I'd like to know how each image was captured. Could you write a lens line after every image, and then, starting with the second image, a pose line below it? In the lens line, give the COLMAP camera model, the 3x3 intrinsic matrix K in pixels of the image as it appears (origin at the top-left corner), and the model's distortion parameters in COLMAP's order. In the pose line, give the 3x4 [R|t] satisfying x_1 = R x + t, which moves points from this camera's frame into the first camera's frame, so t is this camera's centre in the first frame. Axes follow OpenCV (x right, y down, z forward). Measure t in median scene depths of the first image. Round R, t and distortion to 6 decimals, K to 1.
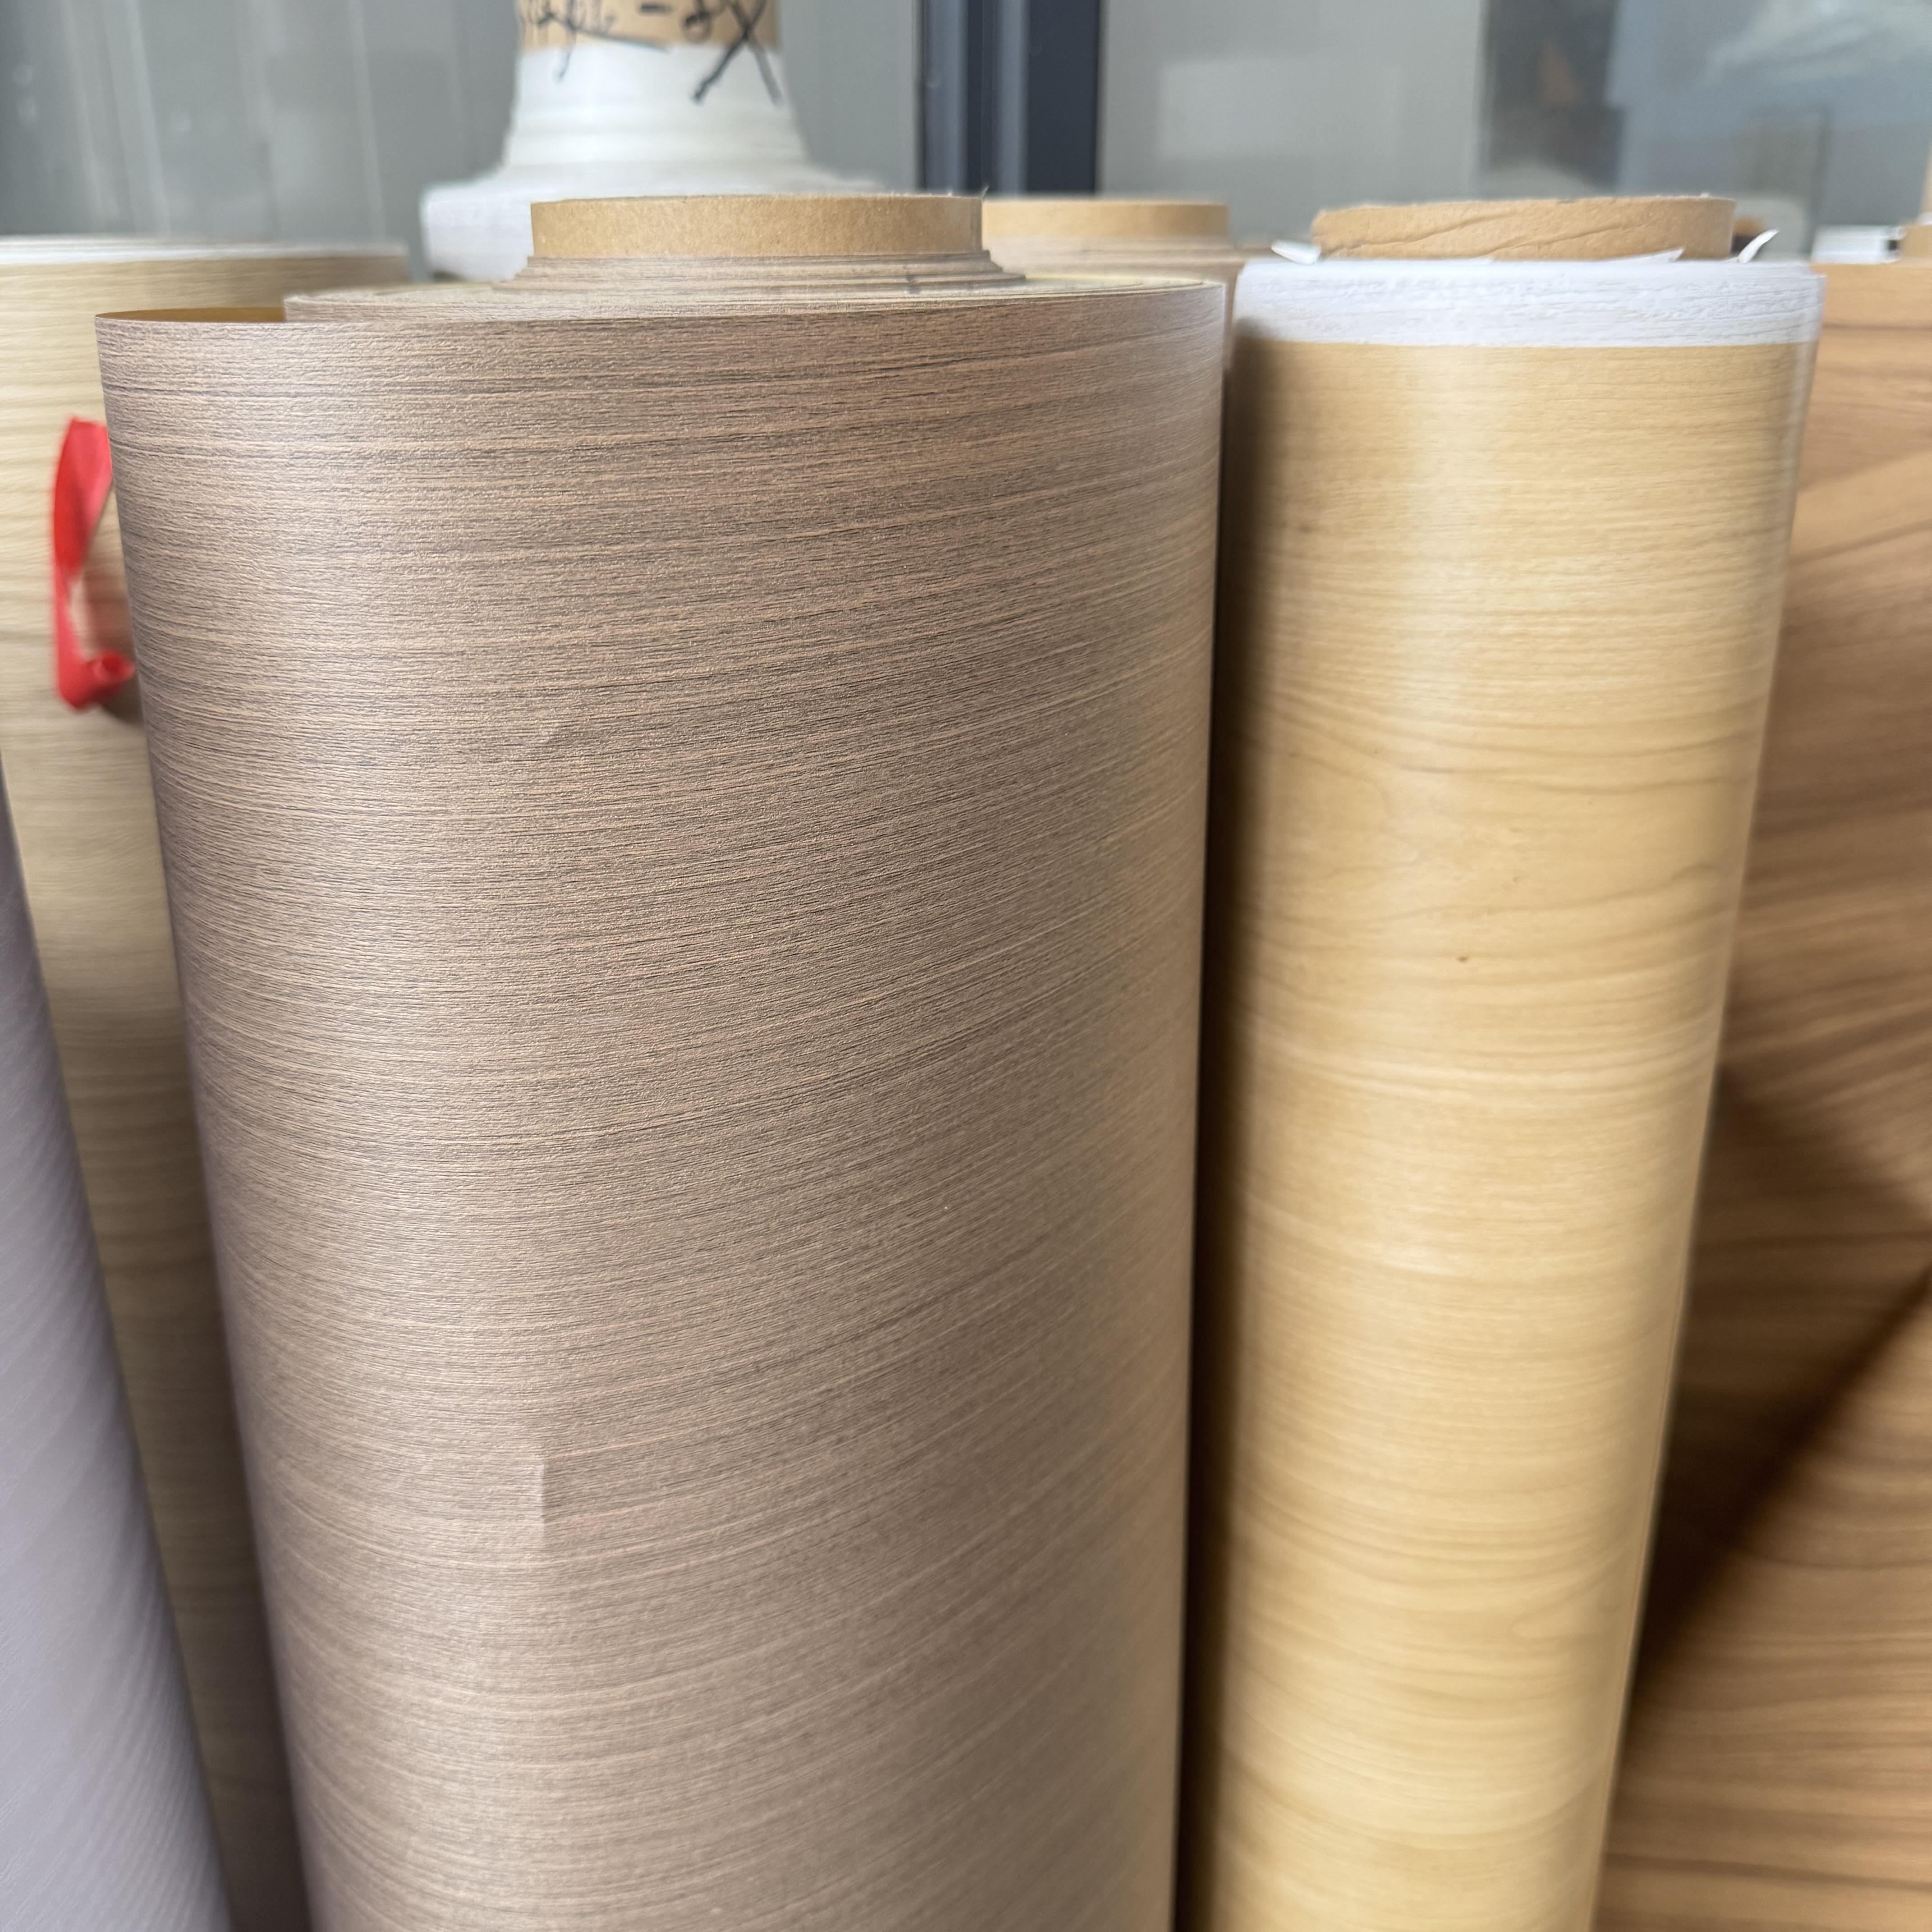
lens RADIAL K [[1795.4, 0, 966.6], [0, 1795.4, 897.3], [0, 0, 1]] dist [0.158429, -0.341475]
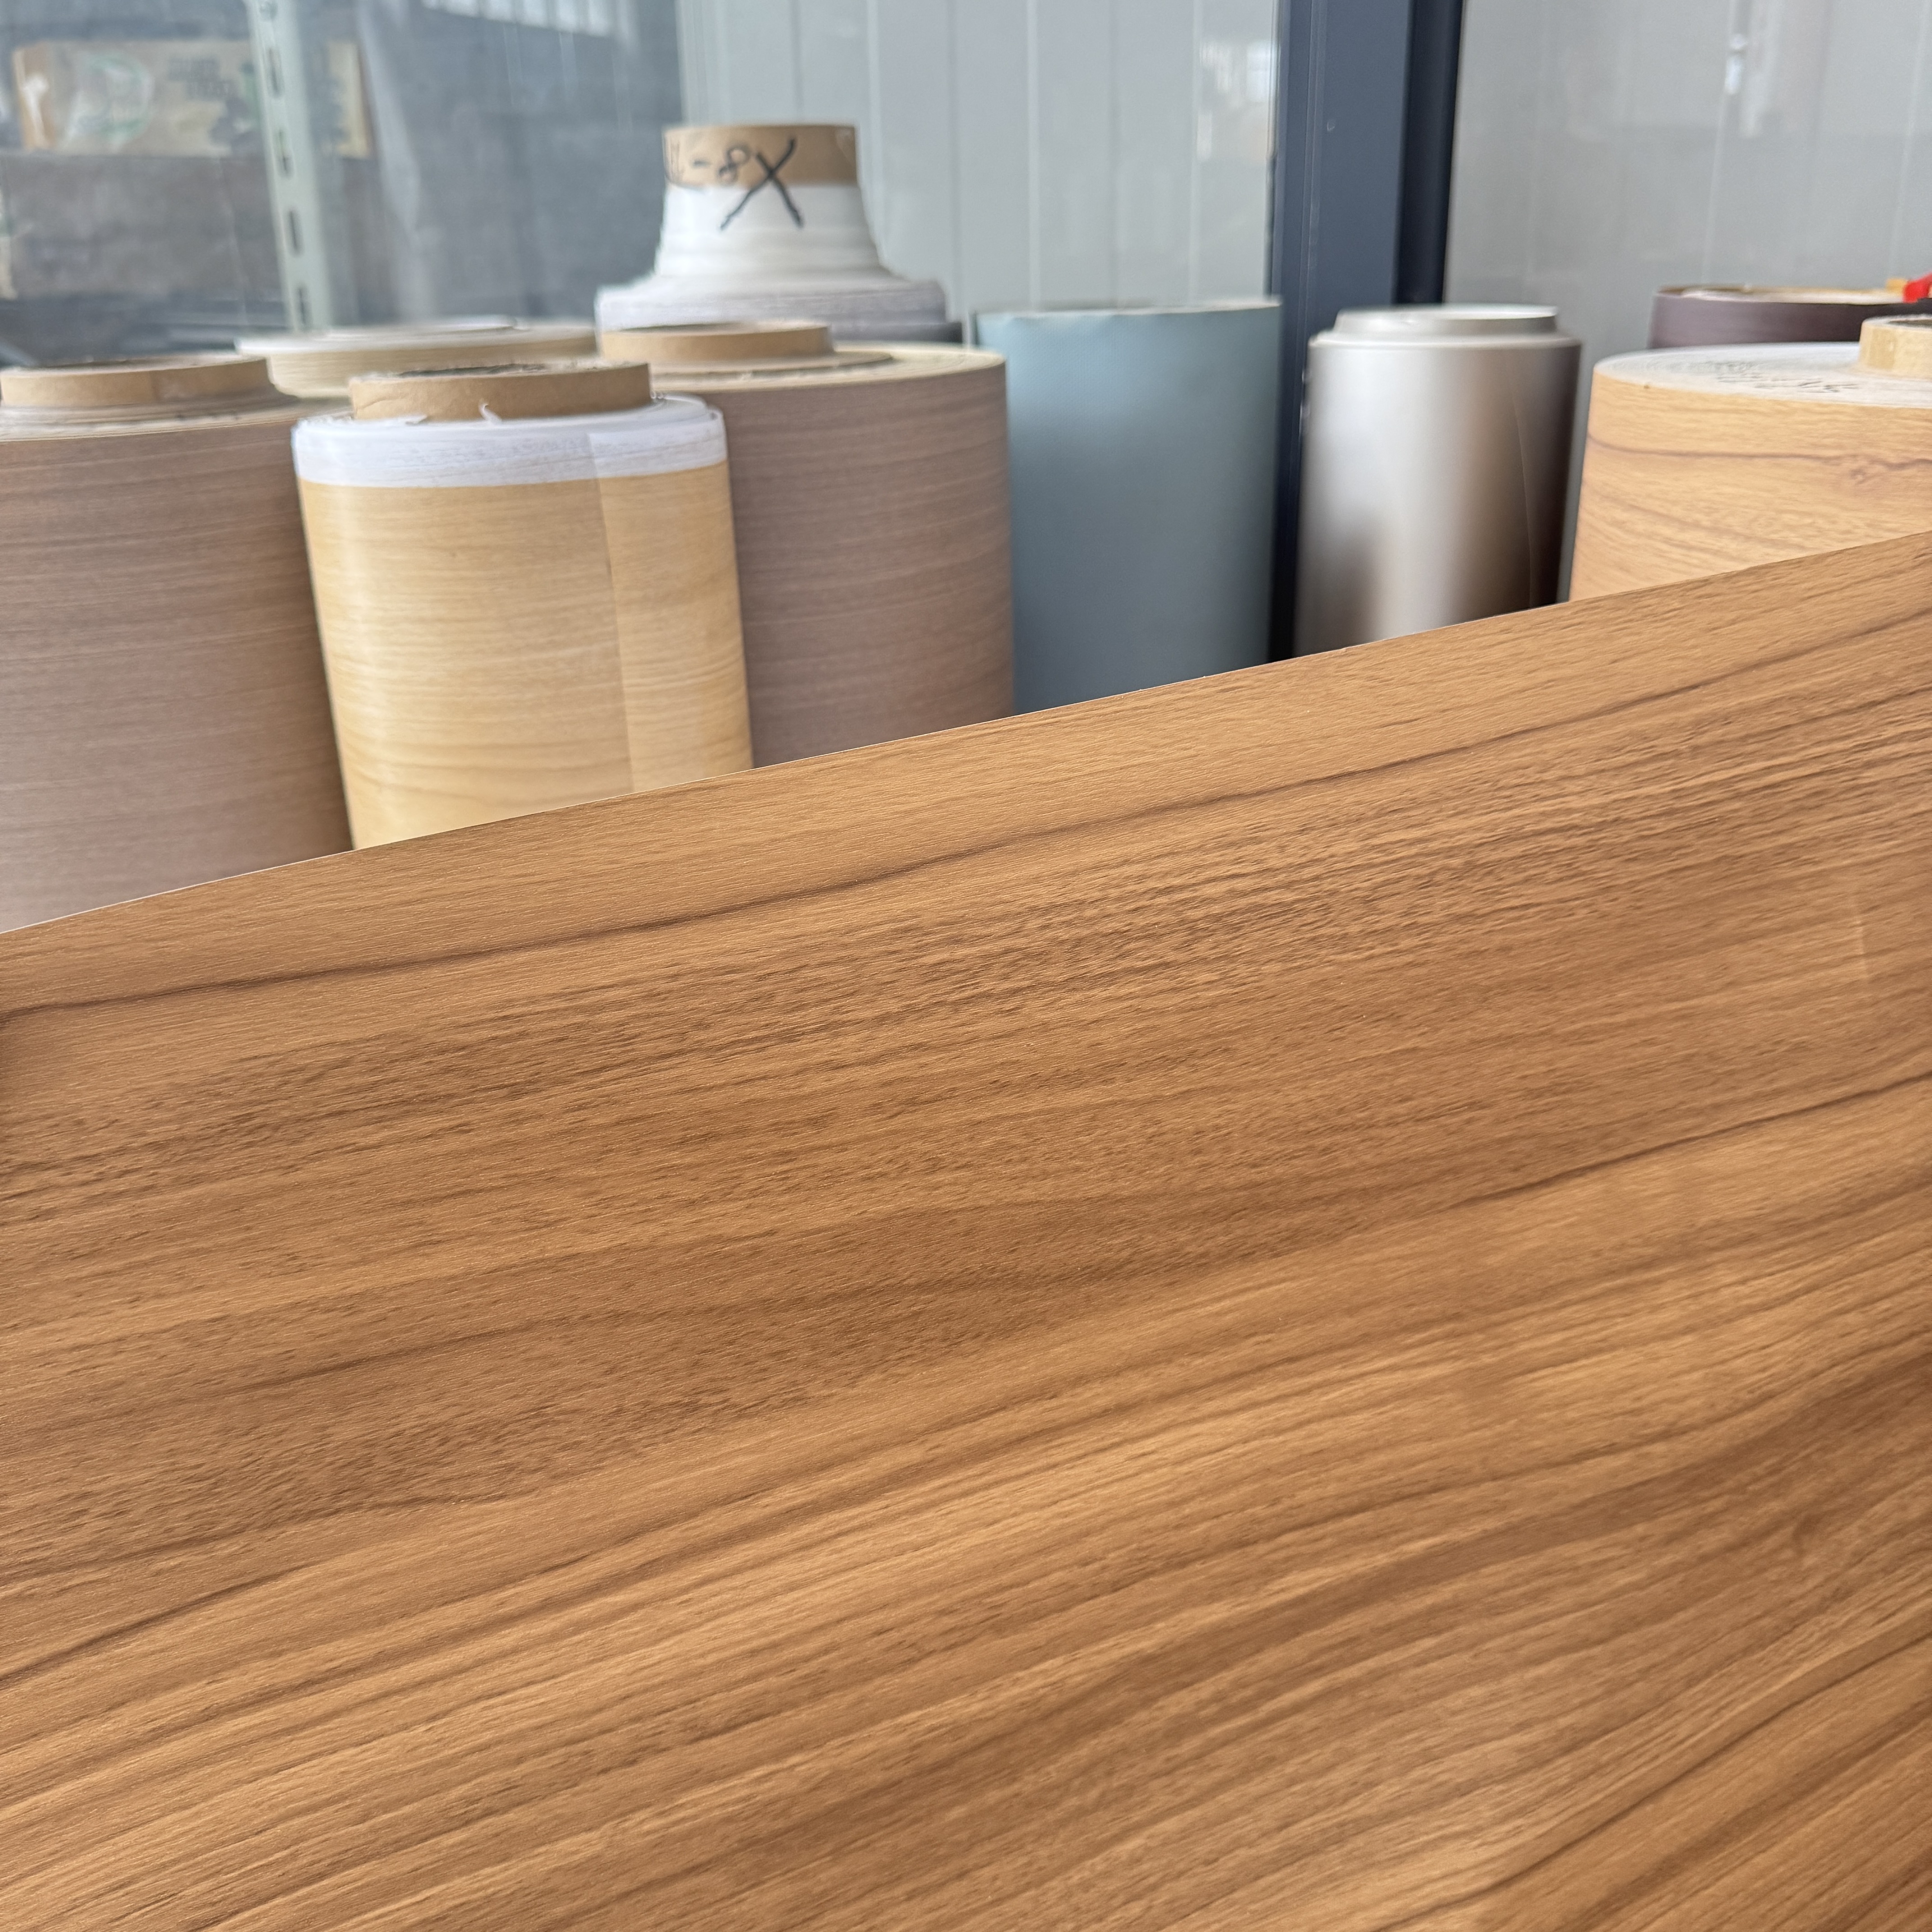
lens RADIAL K [[1827.7, 0, 982.1], [0, 1827.7, 924.9], [0, 0, 1]] dist [0.178656, -0.435894]
pose [[0.700575, 0.245468, -0.670030, 2.206500], [-0.224222, 0.967138, 0.119871, -0.311920], [0.677436, 0.066257, 0.732592, 0.334647]]
